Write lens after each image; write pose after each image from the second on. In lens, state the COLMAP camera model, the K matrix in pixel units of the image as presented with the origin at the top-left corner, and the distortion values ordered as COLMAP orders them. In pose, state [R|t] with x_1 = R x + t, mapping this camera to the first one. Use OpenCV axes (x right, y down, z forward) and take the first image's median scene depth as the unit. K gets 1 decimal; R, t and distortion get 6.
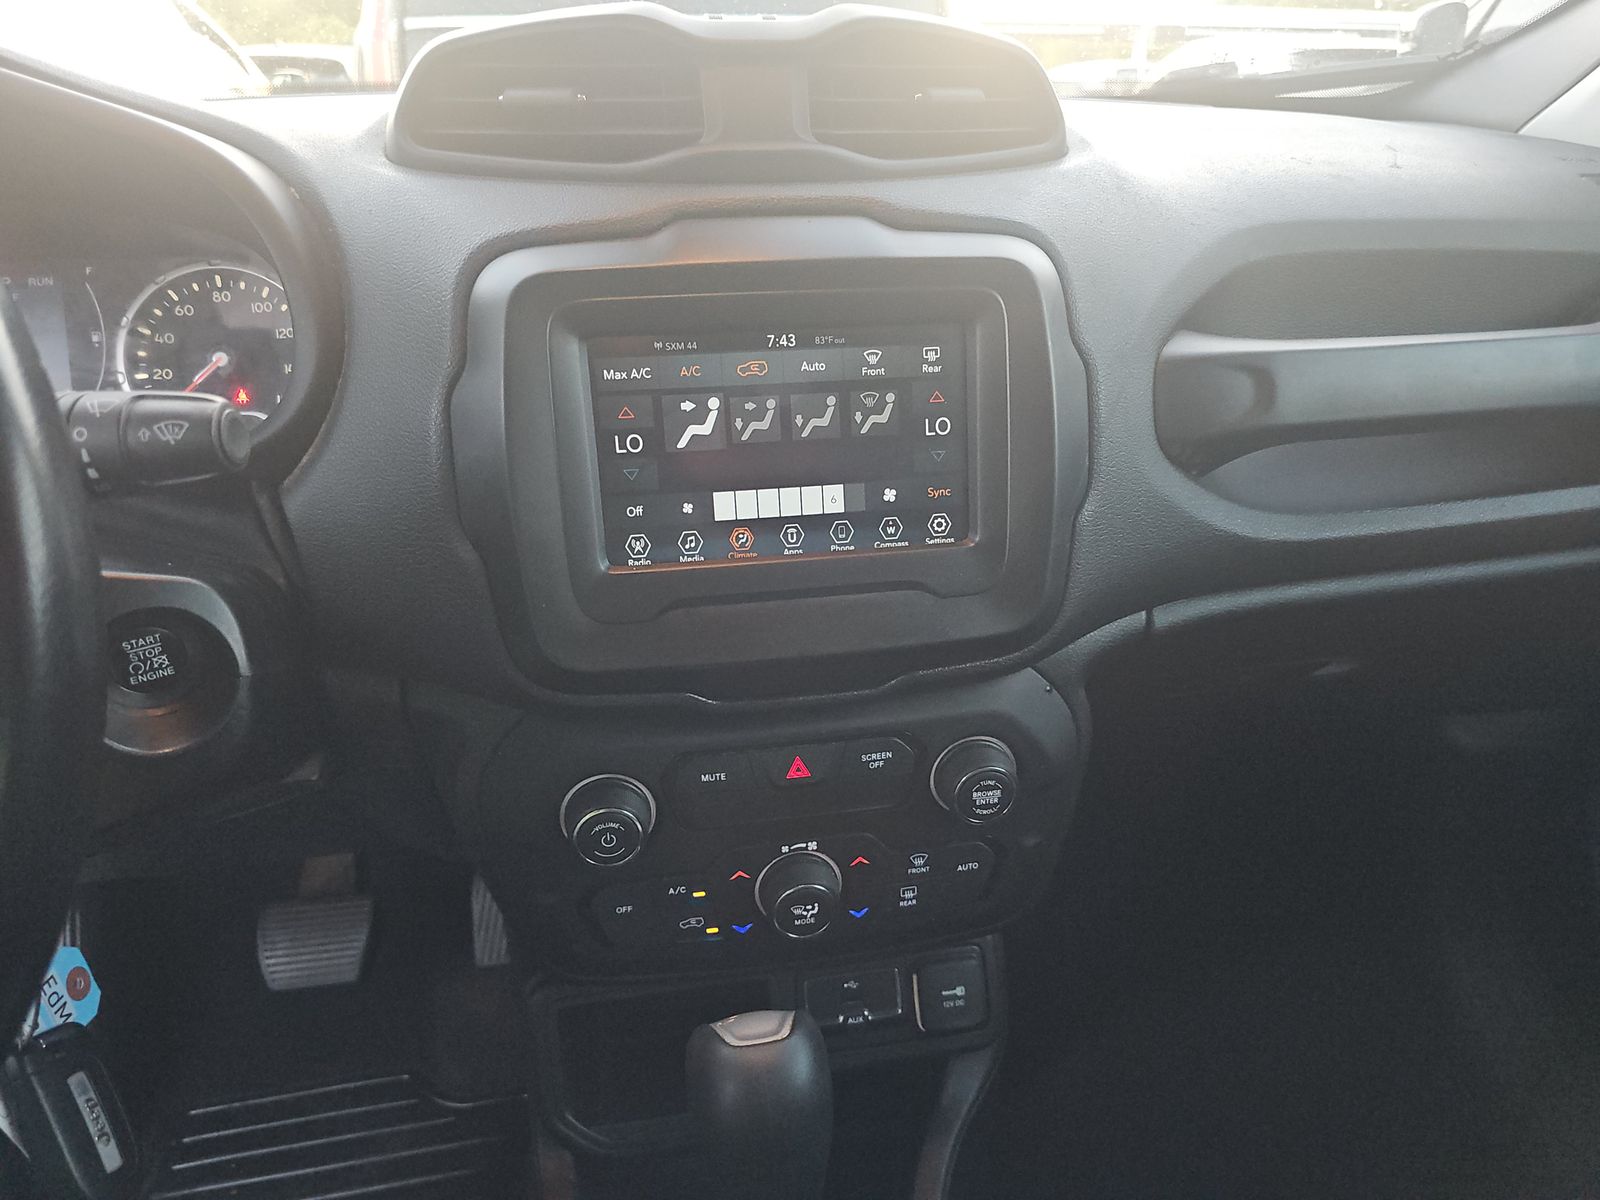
lens RADIAL K [[1124.6, 0, 805.2], [0, 1124.6, 600.9], [0, 0, 1]] dist [0.003013, -0.017533]
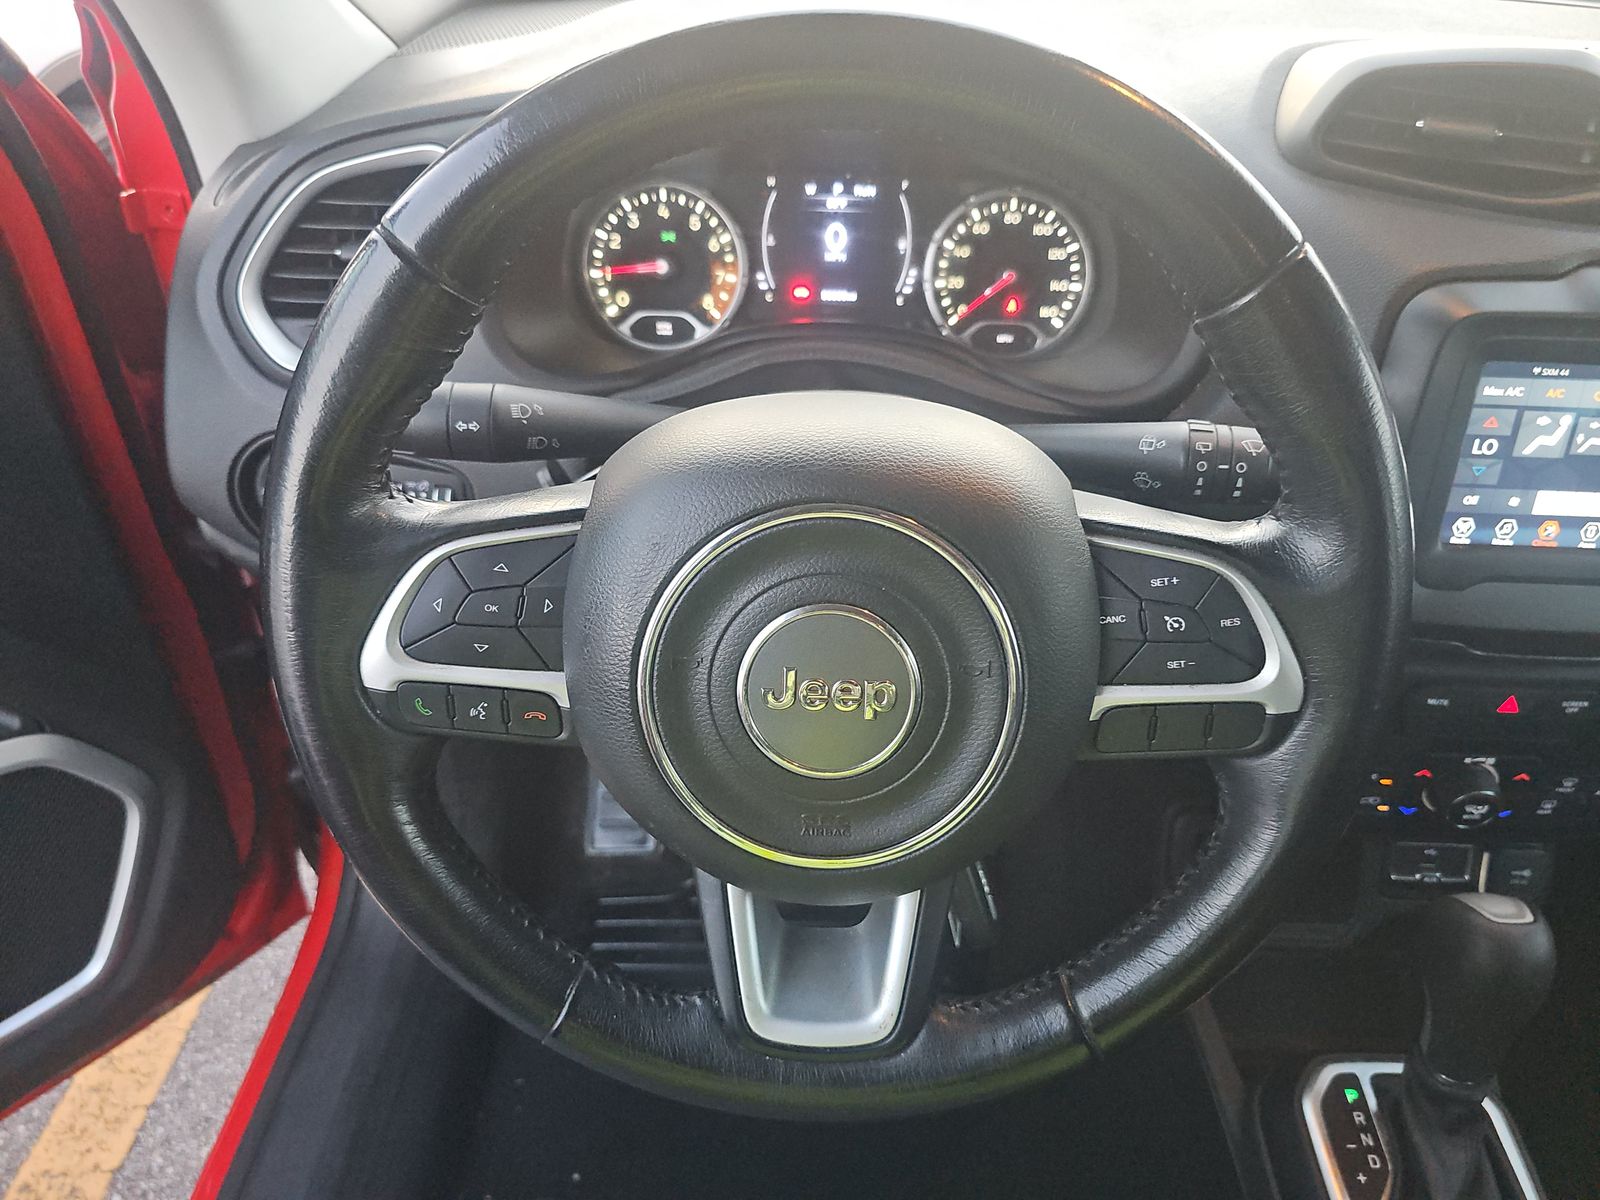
lens RADIAL K [[1124.6, 0, 799.3], [0, 1124.6, 606.2], [0, 0, 1]] dist [0.003013, -0.017533]
pose [[0.977381, 0.148459, -0.150622, -0.507259], [-0.110462, 0.965689, 0.235038, -0.133619], [0.180347, -0.213083, 0.960245, -0.250484]]
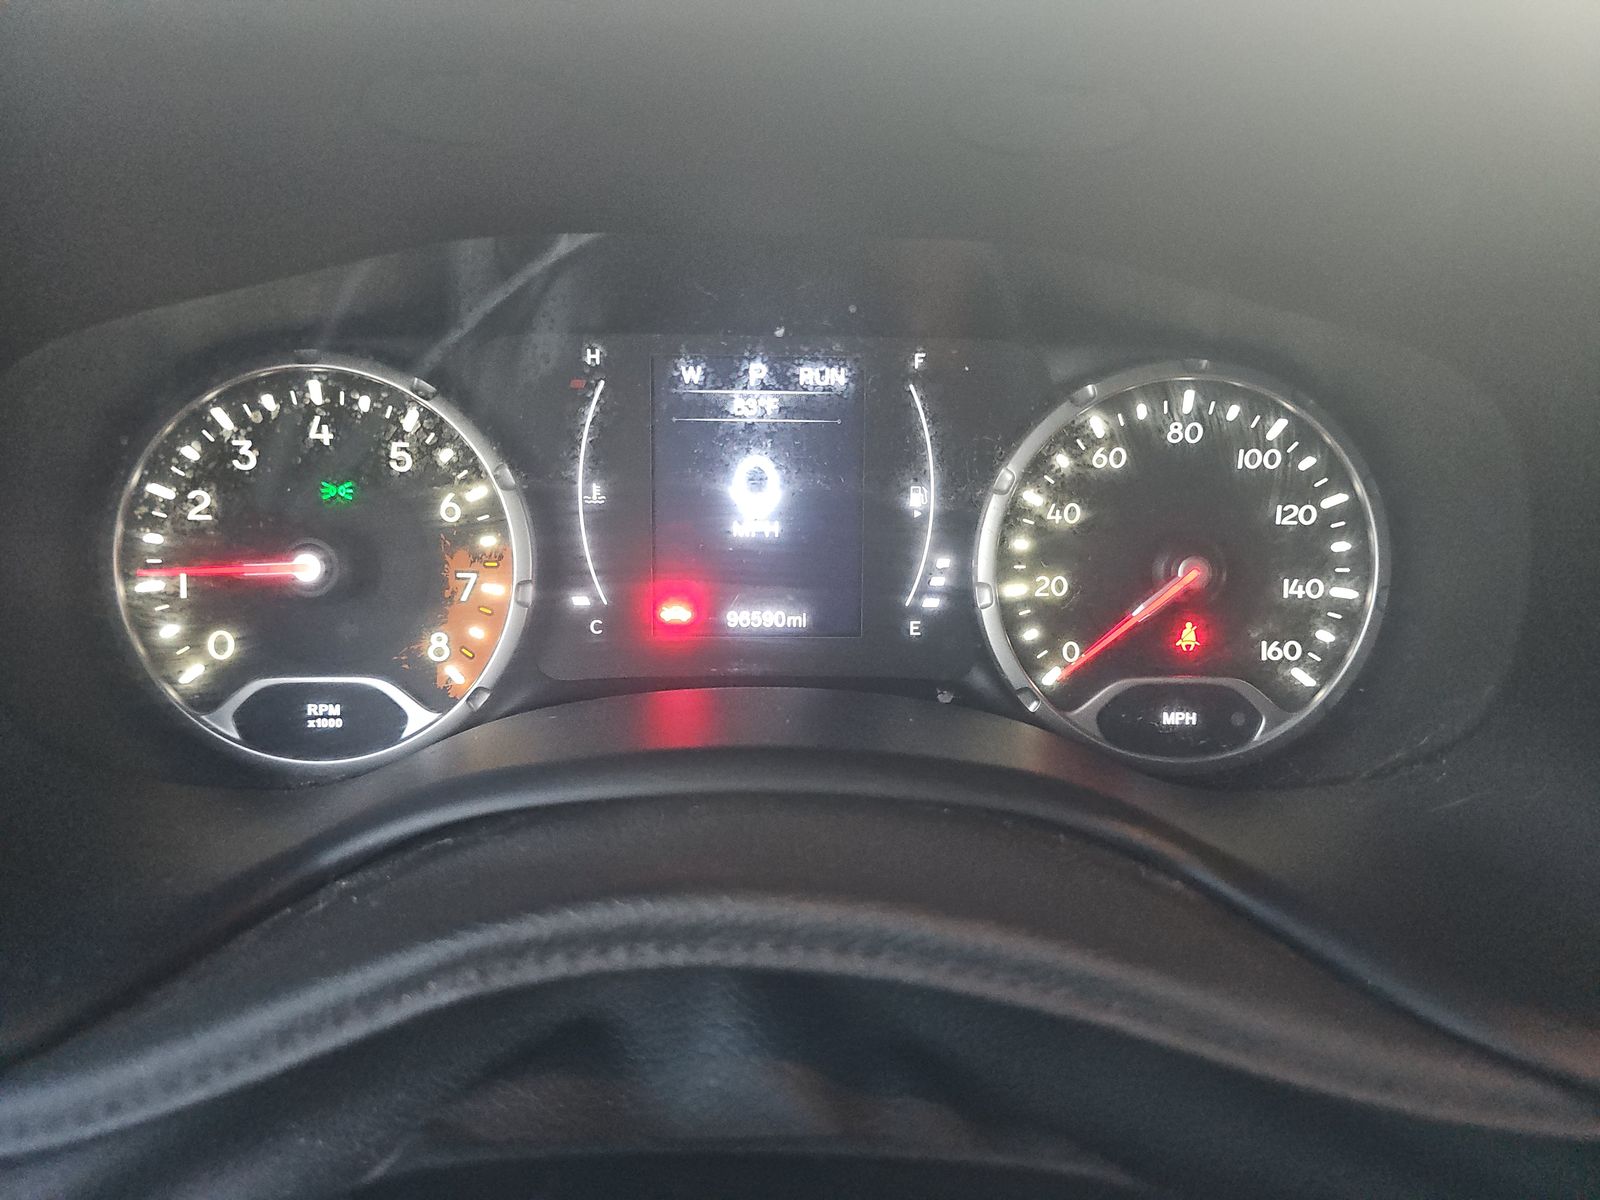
lens RADIAL K [[1124.6, 0, 795.7], [0, 1124.6, 595.8], [0, 0, 1]] dist [0.003013, -0.017533]
pose [[0.985938, 0.098271, -0.135163, -0.619852], [-0.090664, 0.993990, 0.061347, -0.219753], [0.140380, -0.048230, 0.988922, 0.509201]]
